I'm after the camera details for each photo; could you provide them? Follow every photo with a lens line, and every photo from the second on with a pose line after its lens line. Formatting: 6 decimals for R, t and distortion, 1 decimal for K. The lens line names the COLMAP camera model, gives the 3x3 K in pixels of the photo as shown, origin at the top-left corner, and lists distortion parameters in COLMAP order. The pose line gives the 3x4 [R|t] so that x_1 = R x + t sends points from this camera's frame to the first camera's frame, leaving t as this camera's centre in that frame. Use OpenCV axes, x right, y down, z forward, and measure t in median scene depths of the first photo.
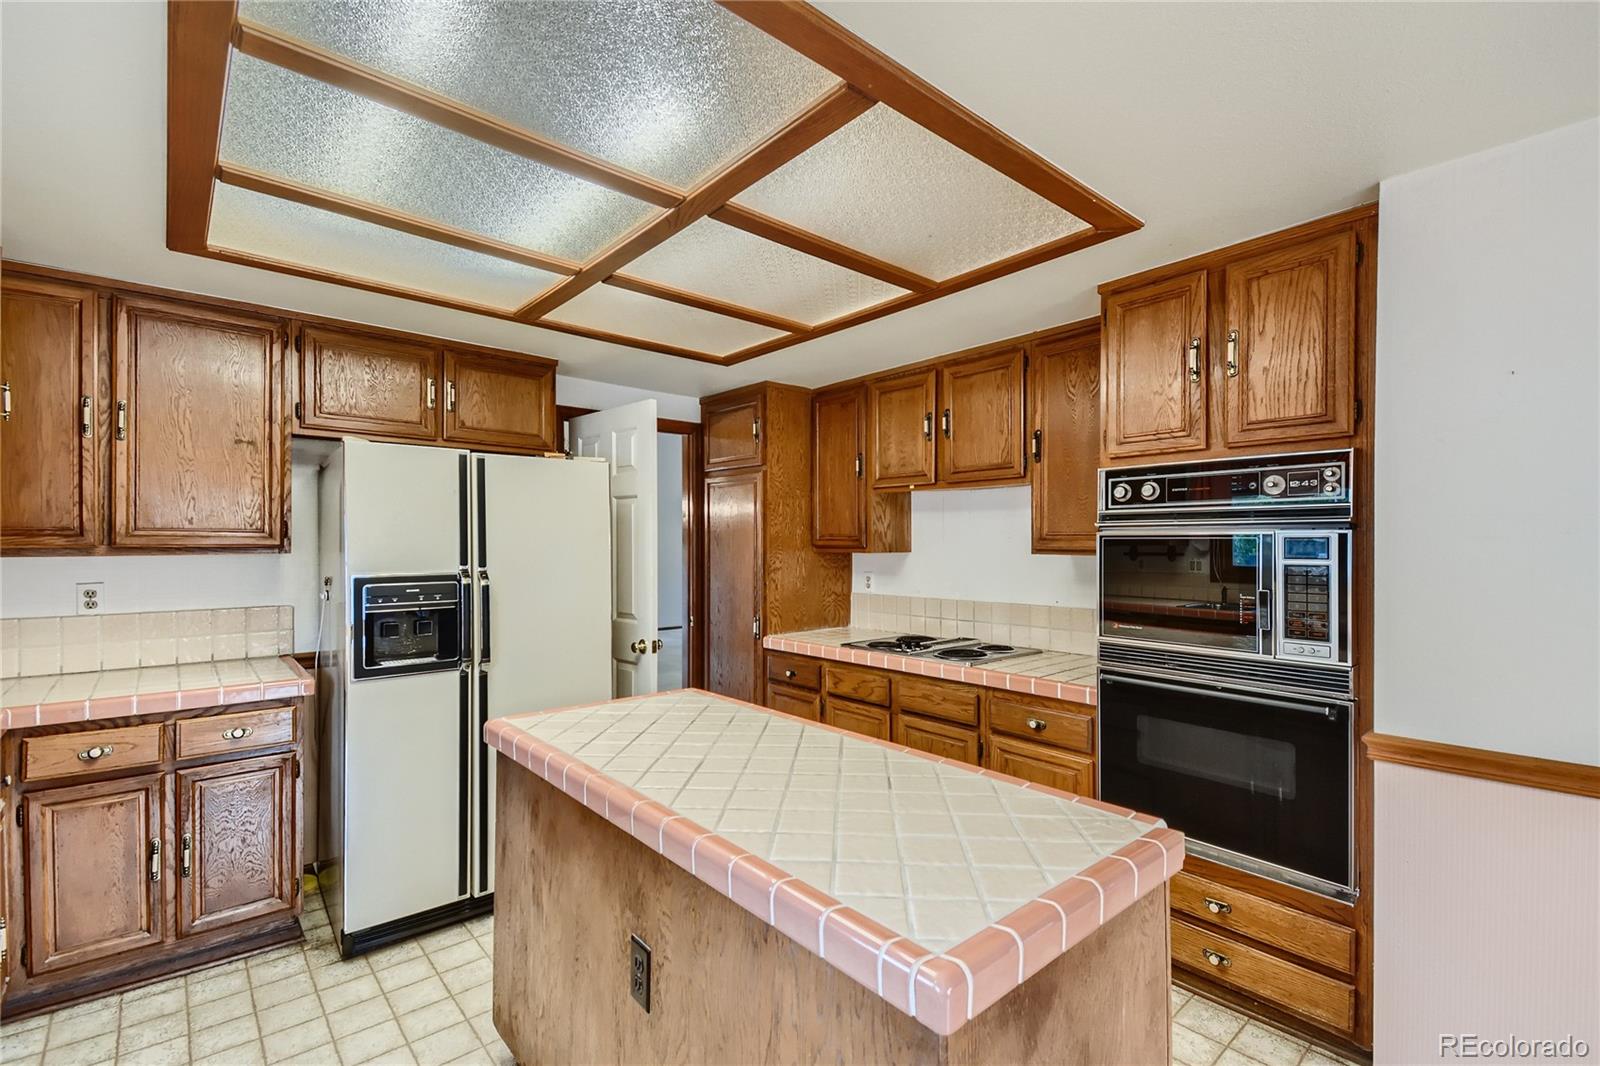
lens RADIAL K [[719.9, 0, 798.1], [0, 719.9, 539.8], [0, 0, 1]] dist [0.023670, -0.002071]
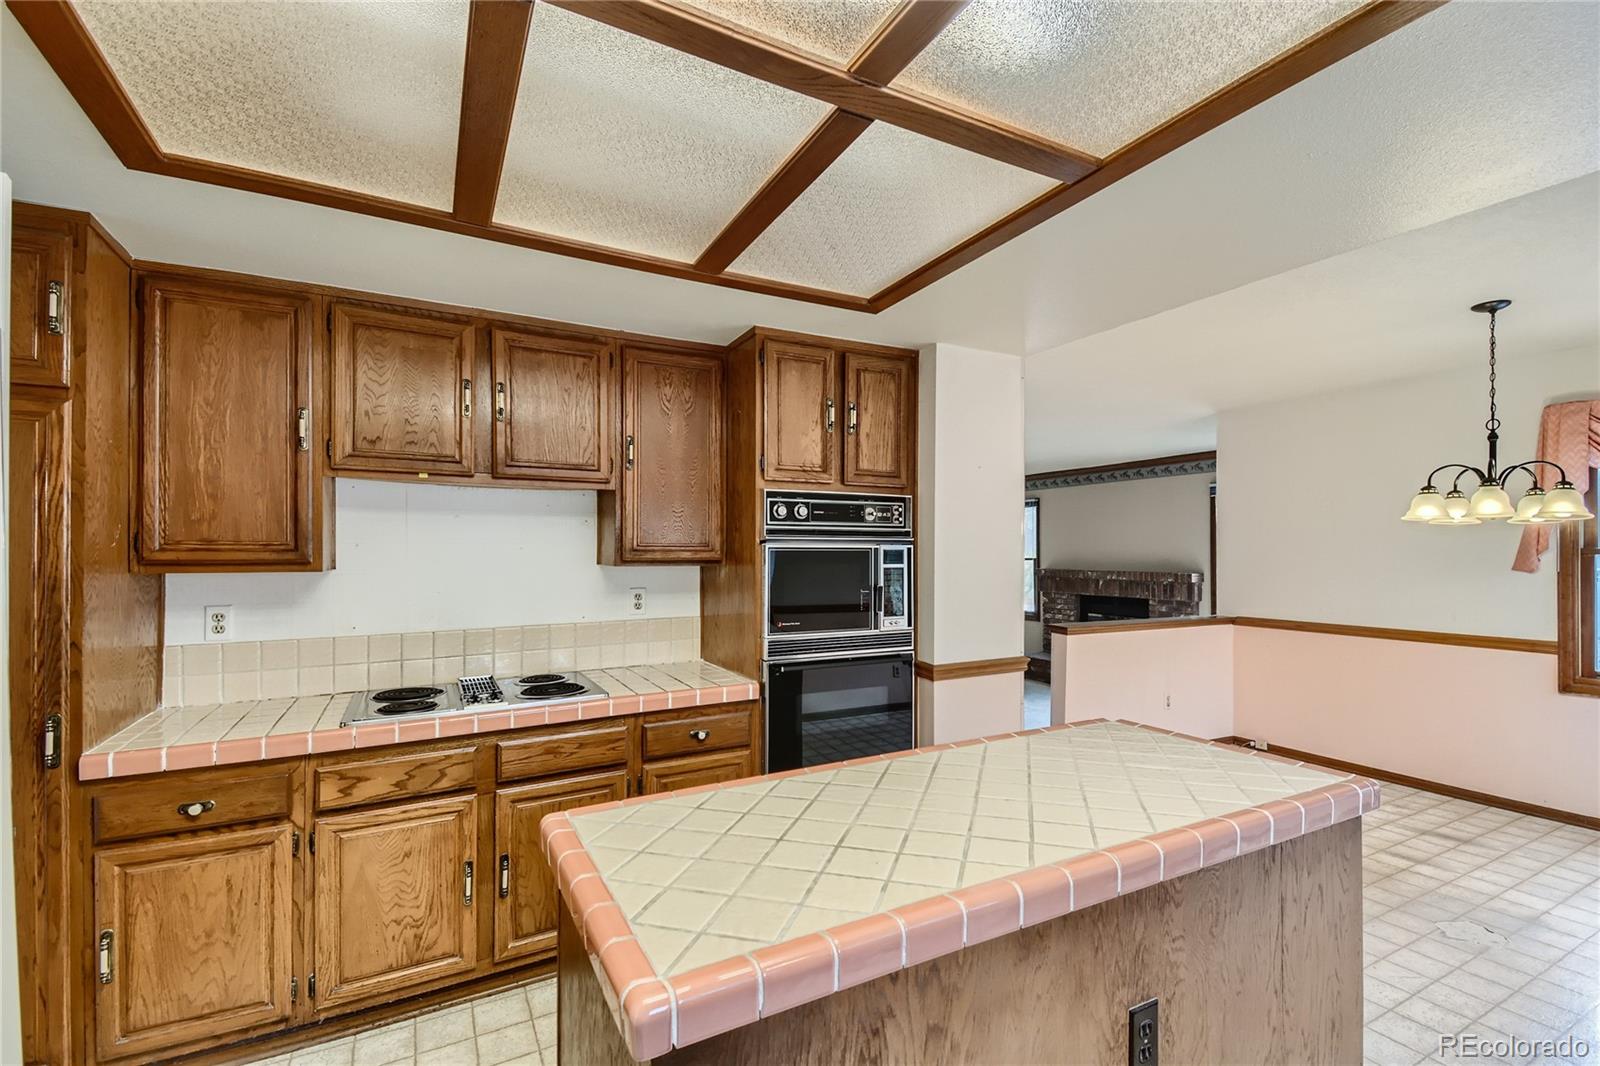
lens RADIAL K [[719.9, 0, 813.5], [0, 719.9, 548.8], [0, 0, 1]] dist [0.023670, -0.002071]
pose [[0.185974, 0.003660, 0.982548, -0.795896], [-0.001450, 0.999993, -0.003450, -0.000236], [-0.982554, -0.000783, 0.185978, 0.835547]]
